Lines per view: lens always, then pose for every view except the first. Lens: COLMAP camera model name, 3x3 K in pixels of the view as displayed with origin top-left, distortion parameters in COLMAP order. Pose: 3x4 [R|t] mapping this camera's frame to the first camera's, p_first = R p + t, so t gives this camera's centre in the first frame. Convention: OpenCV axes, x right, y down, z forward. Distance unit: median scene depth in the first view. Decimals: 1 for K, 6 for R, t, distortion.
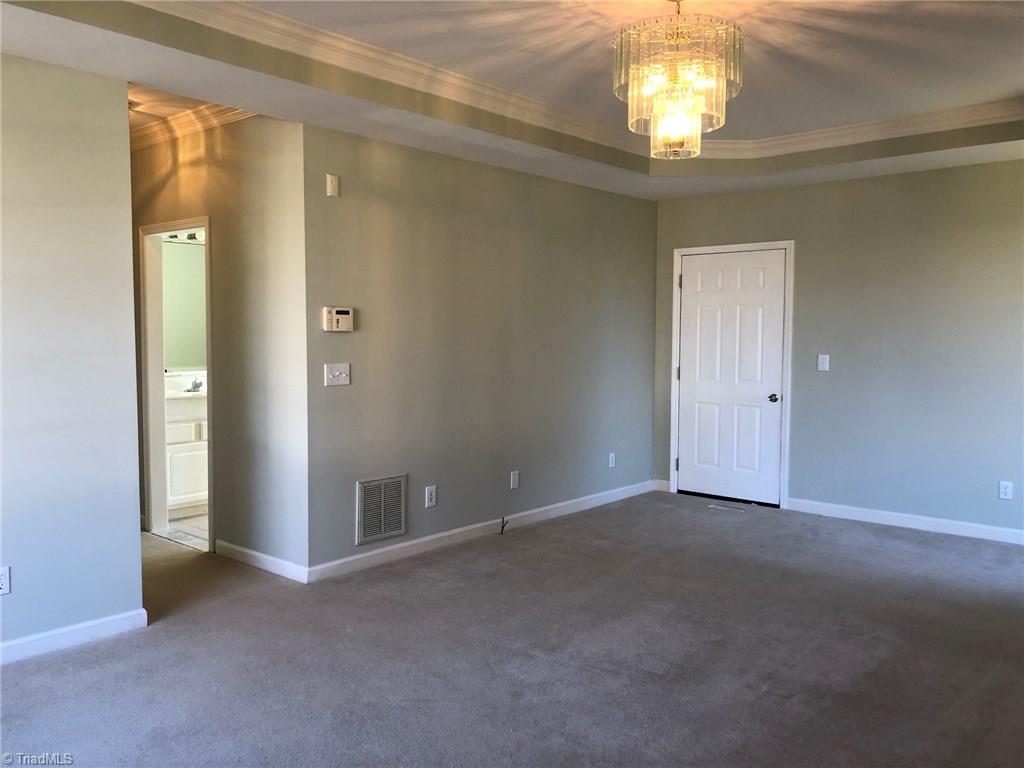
lens RADIAL K [[835.3, 0, 511.3], [0, 835.3, 385.5], [0, 0, 1]] dist [0.048523, -0.049038]
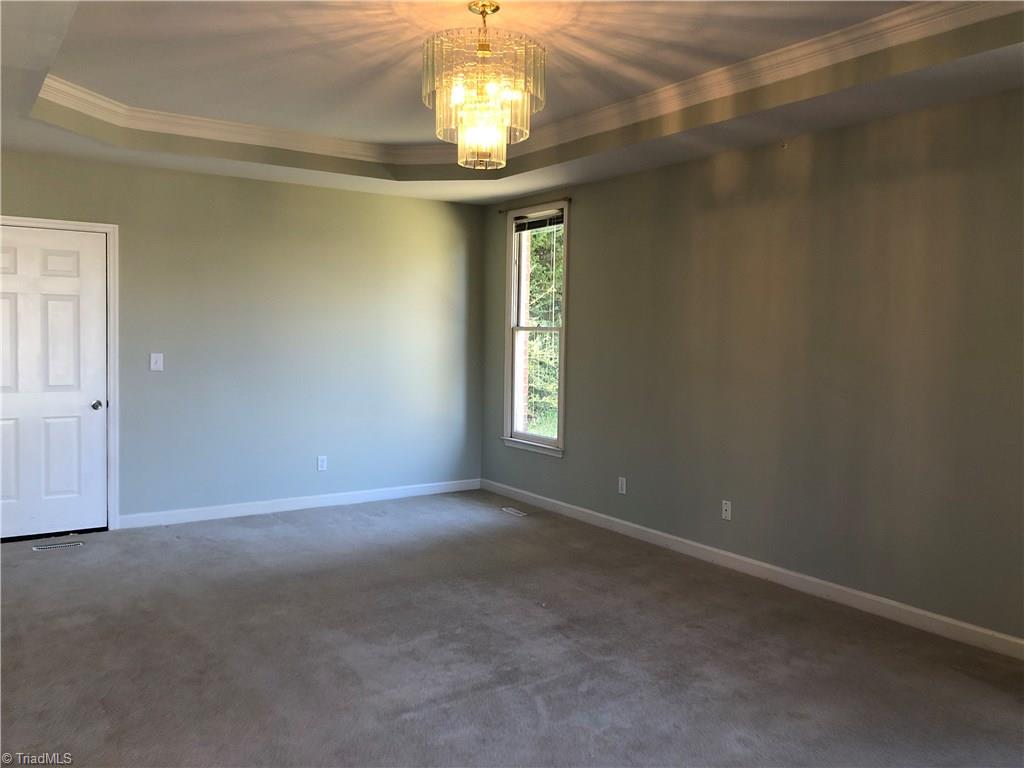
lens RADIAL K [[835.3, 0, 511.5], [0, 835.3, 380.2], [0, 0, 1]] dist [0.048523, -0.049038]
pose [[0.260739, -0.056679, 0.963744, -0.421714], [0.049084, 0.997762, 0.045400, -0.029680], [-0.964161, 0.035467, 0.262937, 0.374225]]
